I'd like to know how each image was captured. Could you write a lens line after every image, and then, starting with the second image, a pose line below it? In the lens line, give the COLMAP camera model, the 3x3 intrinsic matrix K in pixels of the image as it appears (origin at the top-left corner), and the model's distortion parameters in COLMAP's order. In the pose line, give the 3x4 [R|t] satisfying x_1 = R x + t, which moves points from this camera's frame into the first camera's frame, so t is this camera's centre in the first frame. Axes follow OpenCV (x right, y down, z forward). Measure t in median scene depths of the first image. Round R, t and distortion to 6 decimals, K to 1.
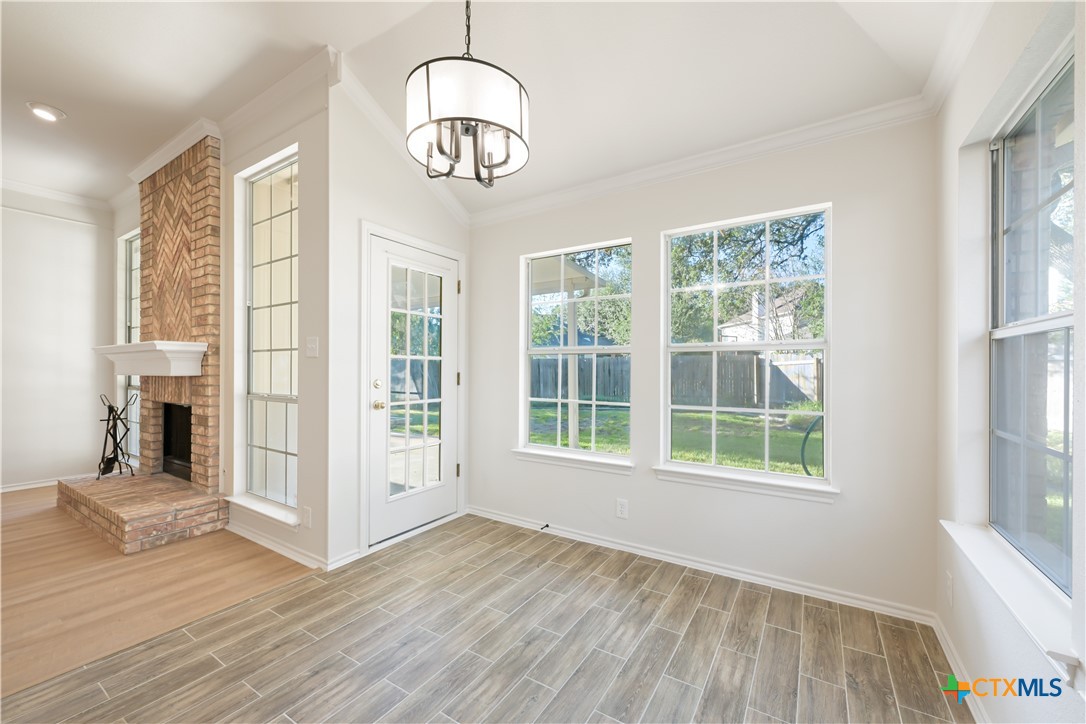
lens RADIAL K [[424.8, 0, 544.8], [0, 424.8, 369.8], [0, 0, 1]] dist [-0.000643, 0.000012]
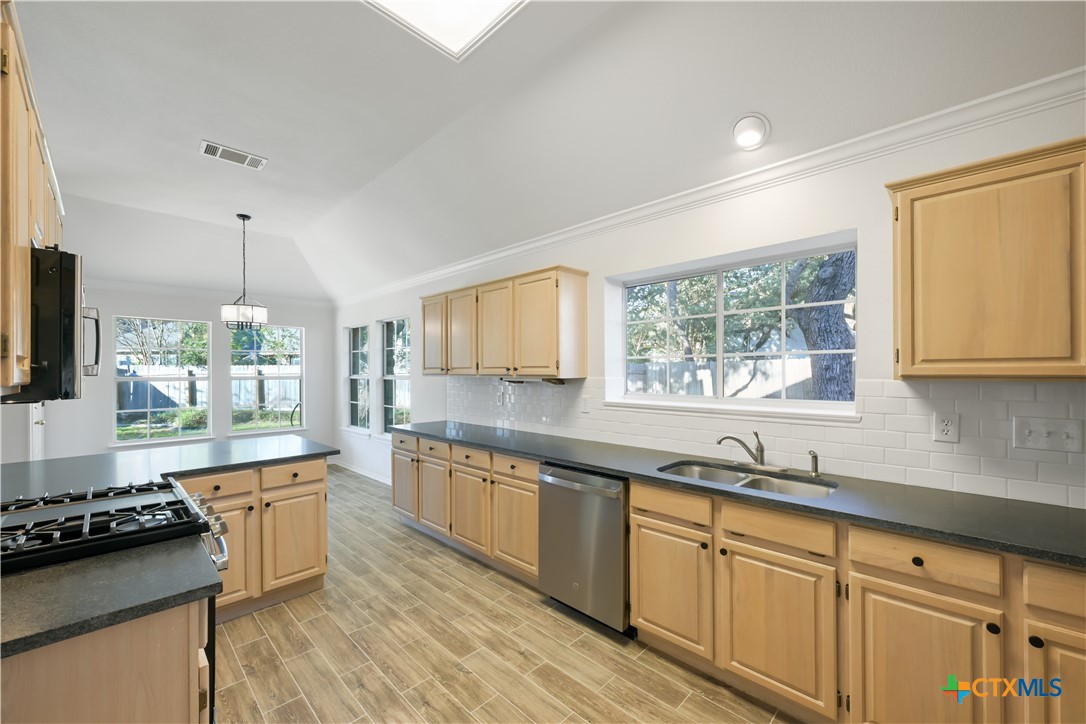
lens RADIAL K [[430.8, 0, 545.6], [0, 430.8, 367.7], [0, 0, 1]] dist [-0.000830, -0.000052]
pose [[0.206572, 0.005395, 0.978417, -1.469070], [0.006897, 0.999952, -0.006970, -0.077500], [-0.978407, 0.008188, 0.206525, -0.951855]]
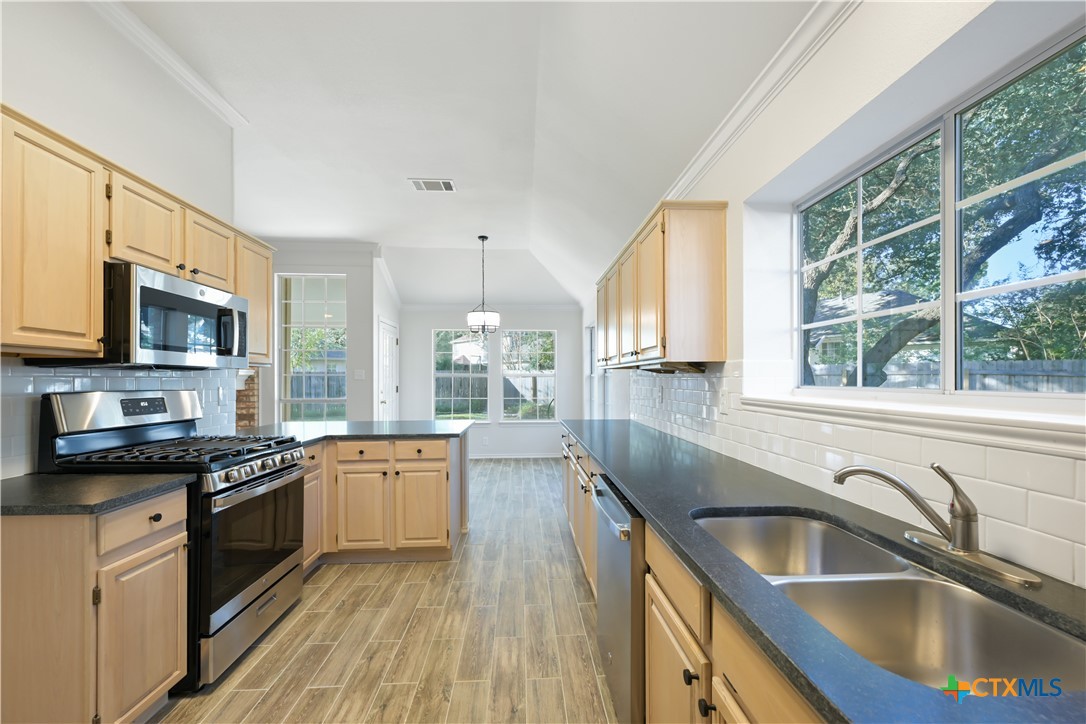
lens RADIAL K [[435.5, 0, 545.5], [0, 435.5, 378.2], [0, 0, 1]] dist [-0.001038, -0.000122]
pose [[0.810813, -0.000430, 0.585305, -1.029599], [0.002763, 0.999991, -0.003093, -0.026673], [-0.585299, 0.004125, 0.810807, -1.263084]]
